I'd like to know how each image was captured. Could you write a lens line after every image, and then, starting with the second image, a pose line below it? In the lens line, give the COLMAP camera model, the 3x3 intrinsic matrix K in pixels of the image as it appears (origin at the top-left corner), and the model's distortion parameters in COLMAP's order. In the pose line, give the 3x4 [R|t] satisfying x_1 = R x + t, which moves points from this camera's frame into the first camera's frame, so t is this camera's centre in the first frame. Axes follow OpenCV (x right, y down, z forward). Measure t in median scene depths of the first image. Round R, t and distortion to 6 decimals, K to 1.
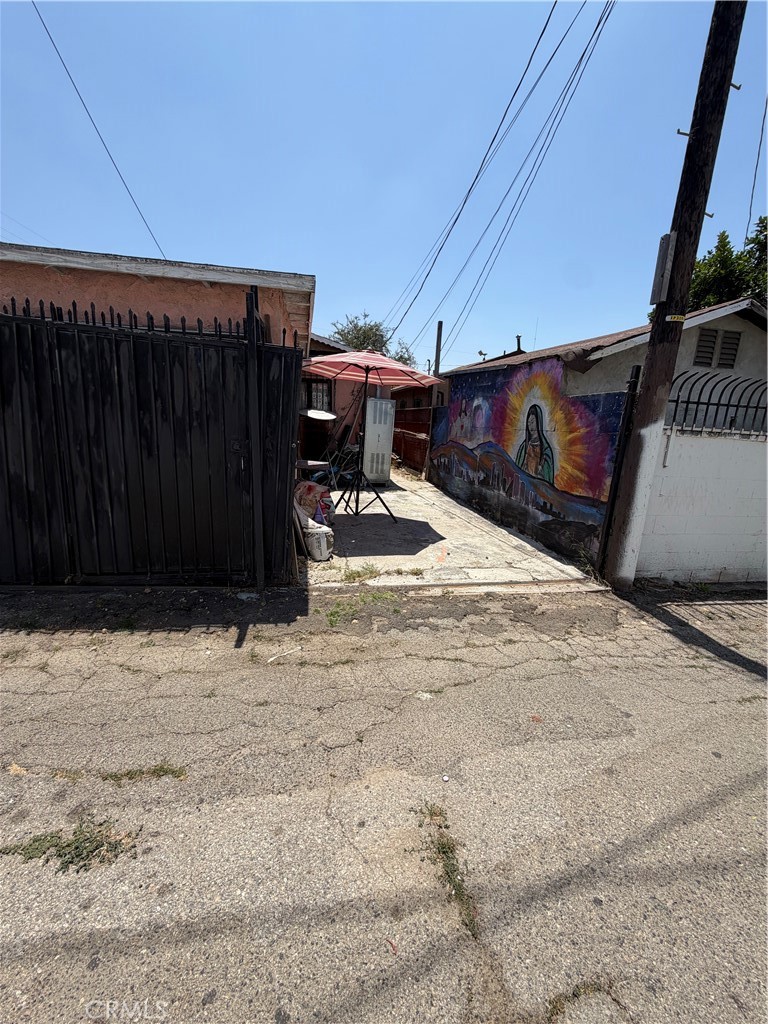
lens RADIAL K [[408.7, 0, 383.2], [0, 408.7, 508.4], [0, 0, 1]] dist [0.022651, 0.000208]
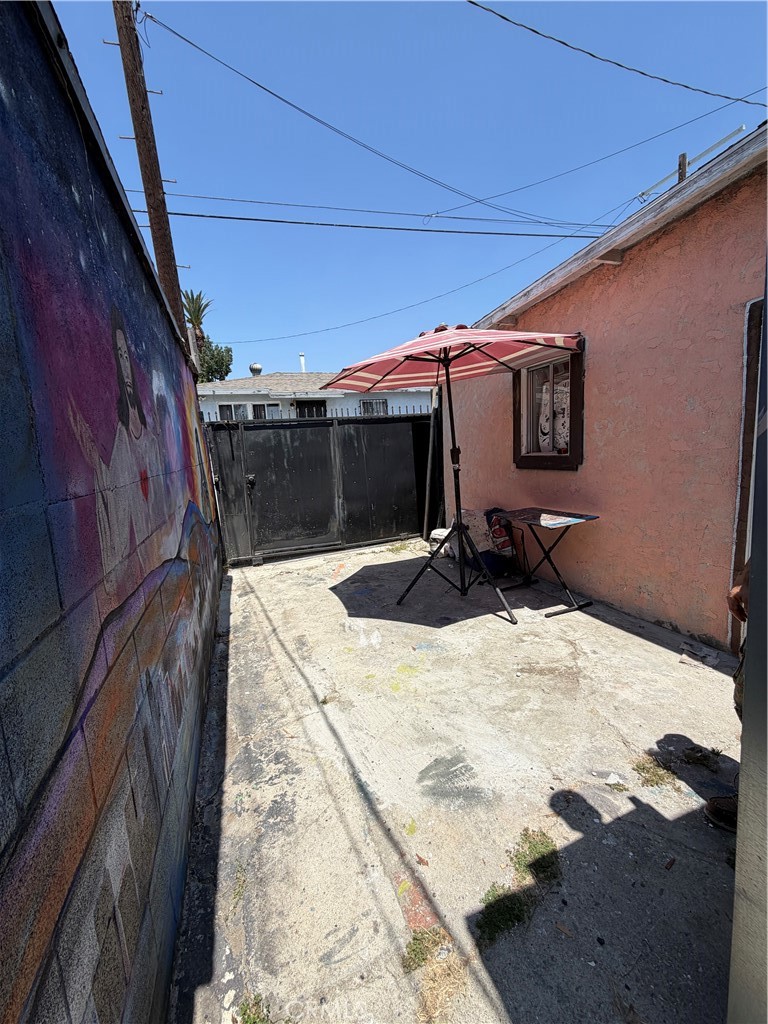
lens RADIAL K [[408.7, 0, 382.5], [0, 408.7, 509.0], [0, 0, 1]] dist [0.022651, 0.000208]
pose [[-0.988926, 0.026145, -0.146086, 0.135697], [-0.024524, 0.942038, 0.334609, -0.294893], [0.146366, 0.334486, -0.930965, 1.438239]]
